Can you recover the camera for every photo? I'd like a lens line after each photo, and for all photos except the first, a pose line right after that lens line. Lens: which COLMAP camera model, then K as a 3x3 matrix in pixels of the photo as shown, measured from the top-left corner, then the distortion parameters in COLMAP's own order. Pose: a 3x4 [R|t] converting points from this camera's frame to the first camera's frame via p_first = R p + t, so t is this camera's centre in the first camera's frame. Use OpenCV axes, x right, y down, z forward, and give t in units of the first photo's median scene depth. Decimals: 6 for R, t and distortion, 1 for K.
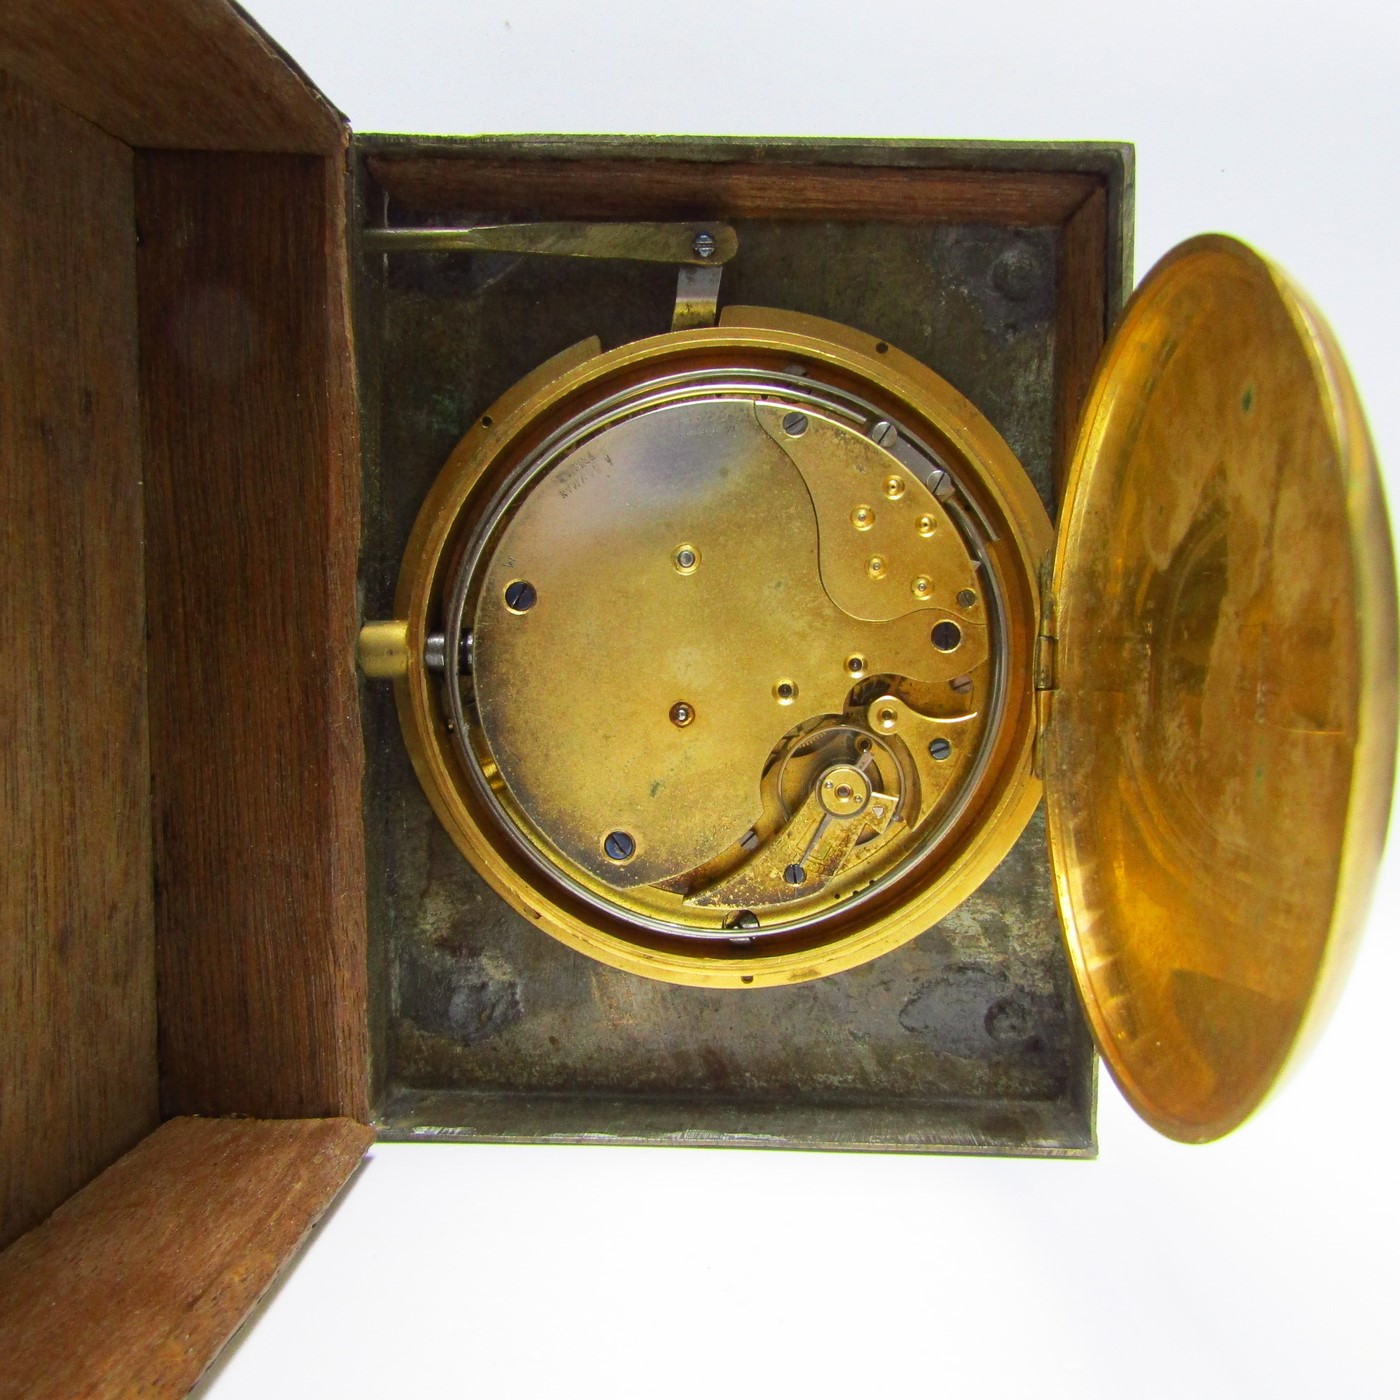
lens RADIAL K [[1317.3, 0, 708.1], [0, 1317.3, 700.4], [0, 0, 1]] dist [0.001457, 0.000000]
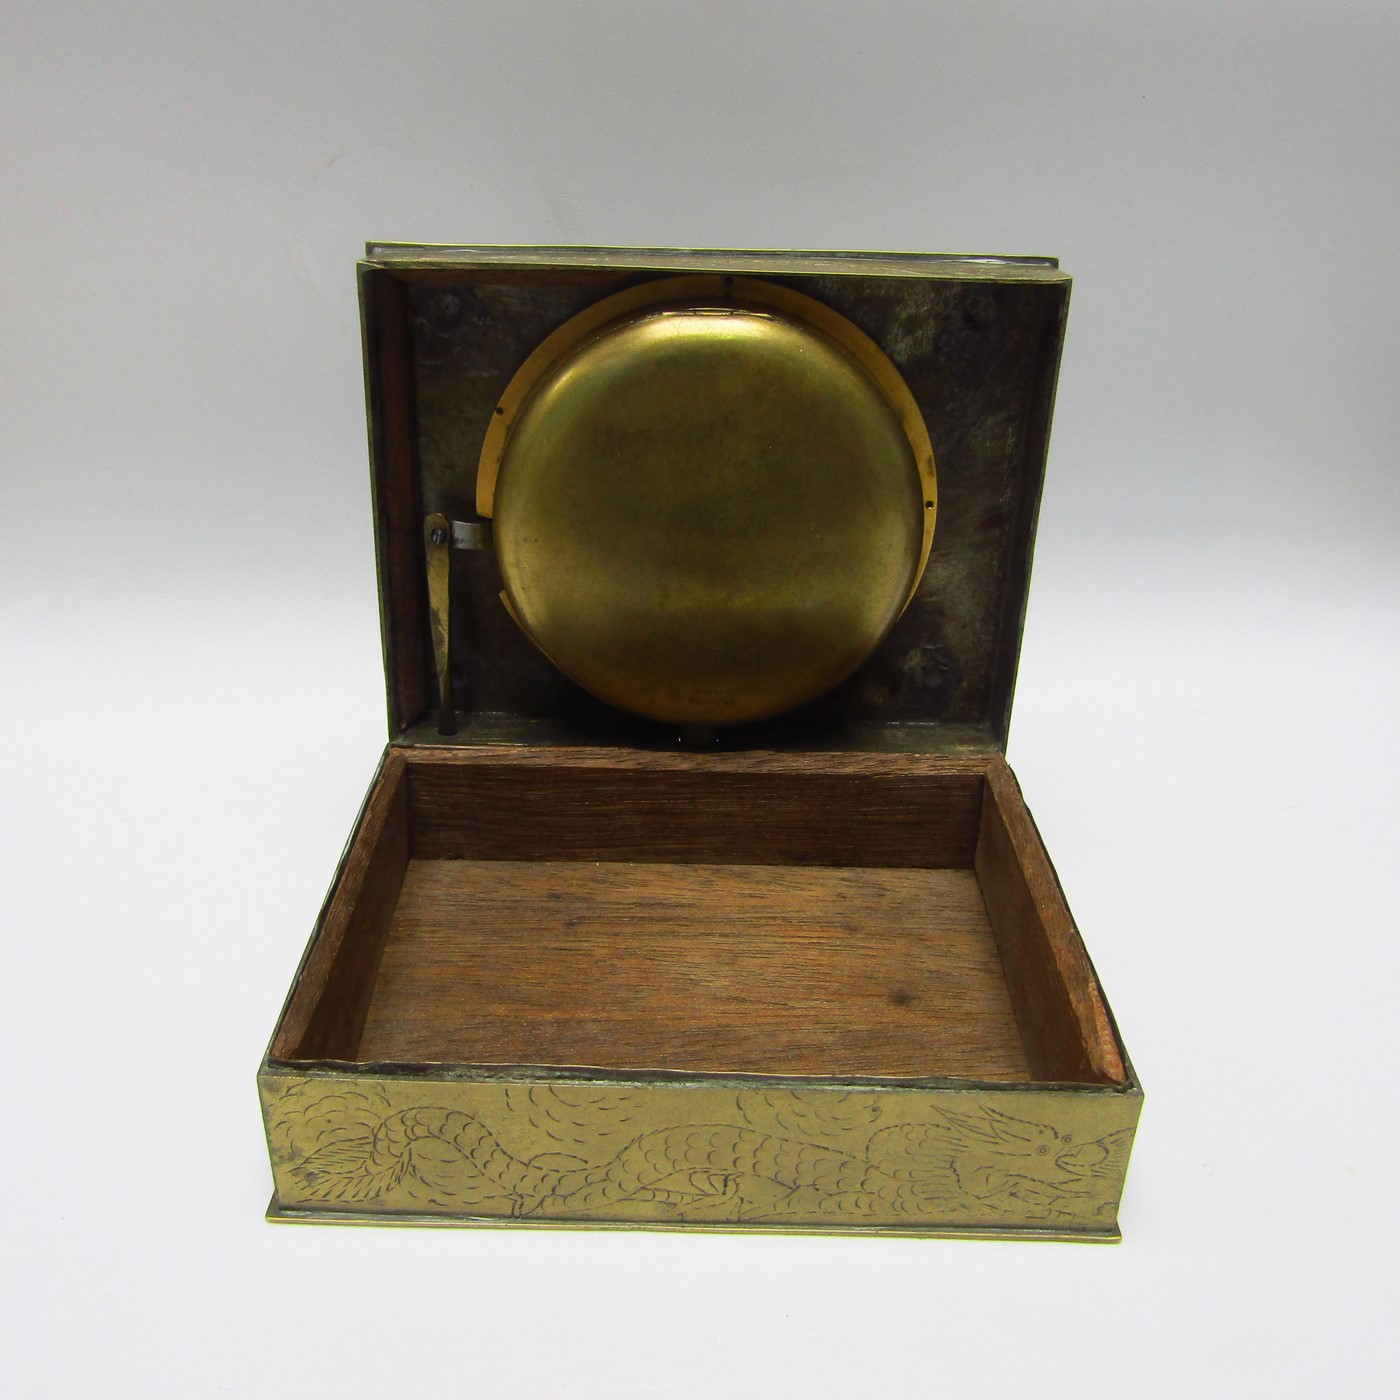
lens RADIAL K [[1317.3, 0, 702.8], [0, 1317.3, 691.9], [0, 0, 1]] dist [0.001457, 0.000000]
pose [[0.016847, -0.918952, -0.394010, 0.442404], [0.996713, 0.046664, -0.066218, 0.073460], [0.079237, -0.391599, 0.916718, -0.466444]]
